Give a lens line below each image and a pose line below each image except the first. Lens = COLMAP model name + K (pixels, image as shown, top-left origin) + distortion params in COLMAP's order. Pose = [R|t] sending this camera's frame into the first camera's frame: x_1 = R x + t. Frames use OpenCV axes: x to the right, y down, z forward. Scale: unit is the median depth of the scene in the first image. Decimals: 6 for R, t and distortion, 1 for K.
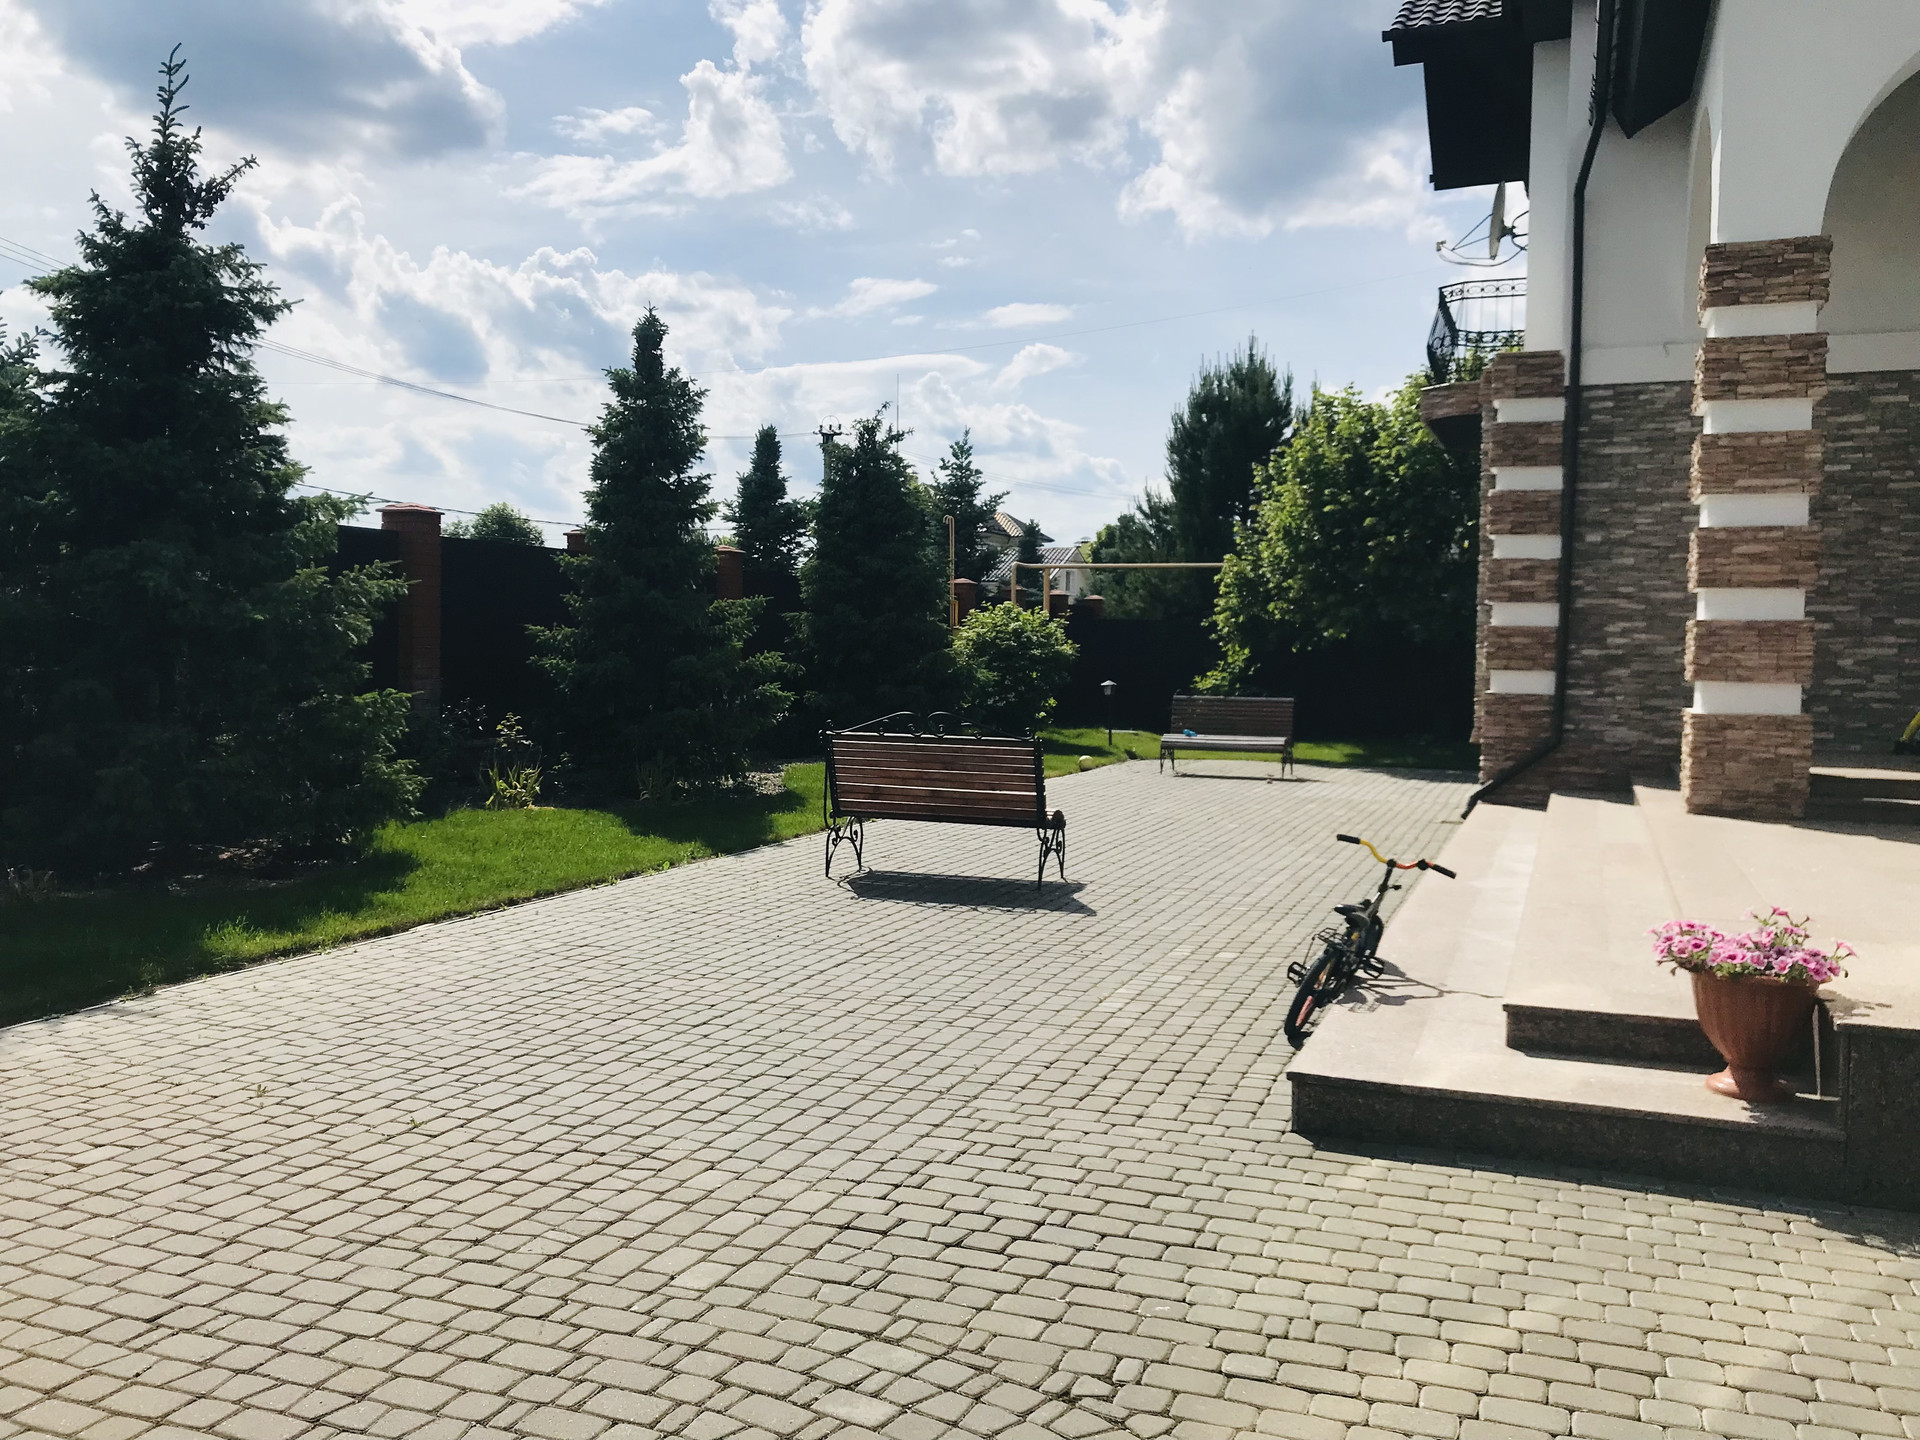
lens RADIAL K [[1587.8, 0, 960.2], [0, 1587.8, 728.0], [0, 0, 1]] dist [0.036777, -0.035740]
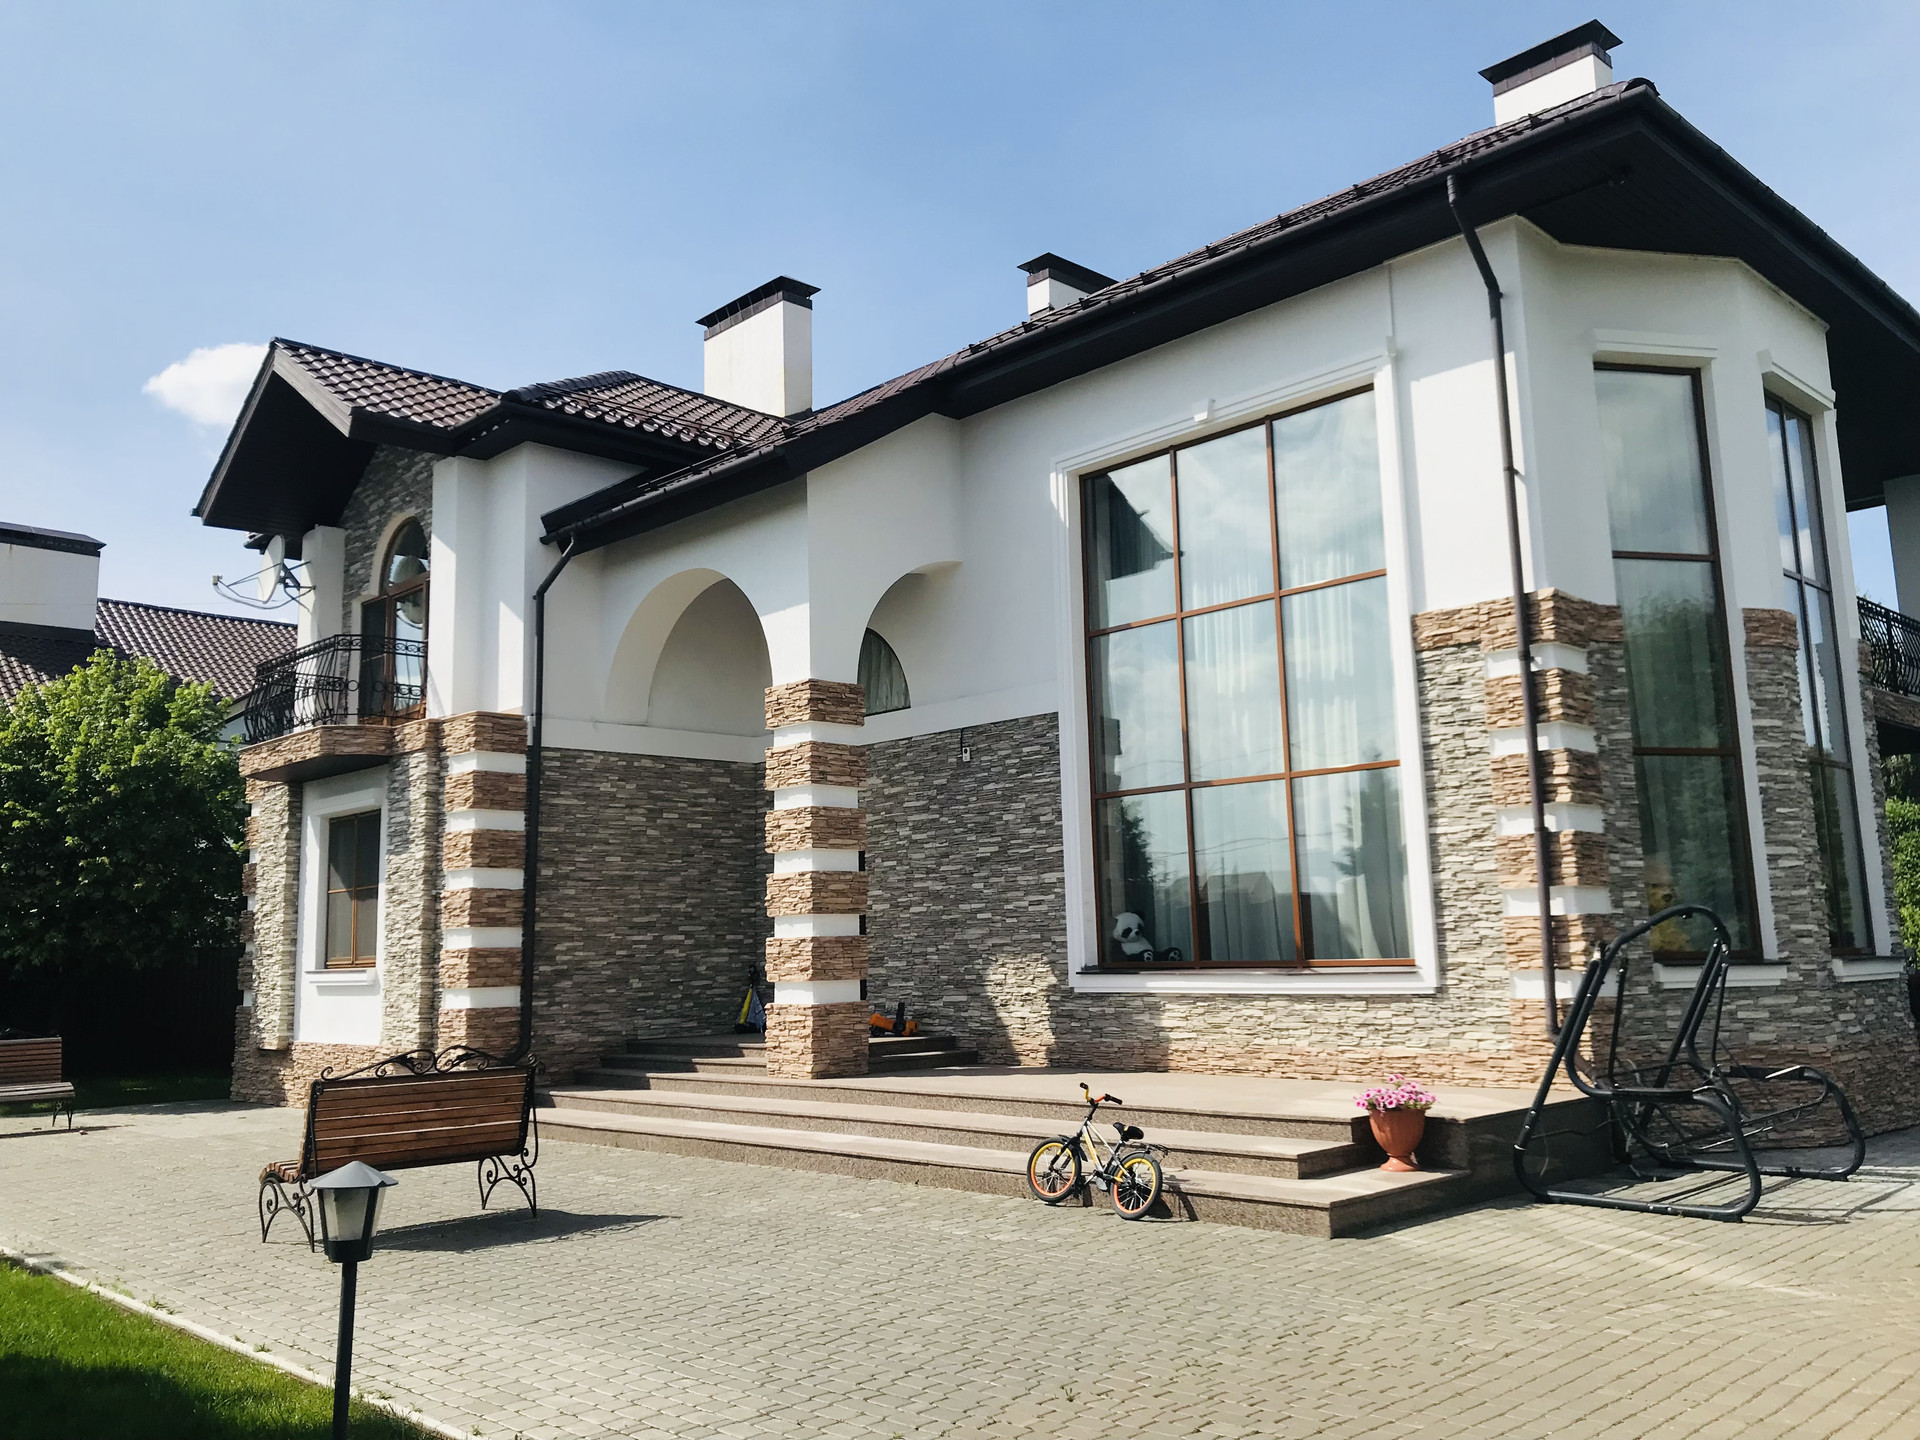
lens RADIAL K [[1587.8, 0, 964.5], [0, 1587.8, 712.0], [0, 0, 1]] dist [0.036777, -0.035740]
pose [[0.404453, 0.112144, 0.907657, -0.583849], [0.080145, 0.984289, -0.157326, -0.023944], [-0.911040, 0.136375, 0.389111, 0.230690]]
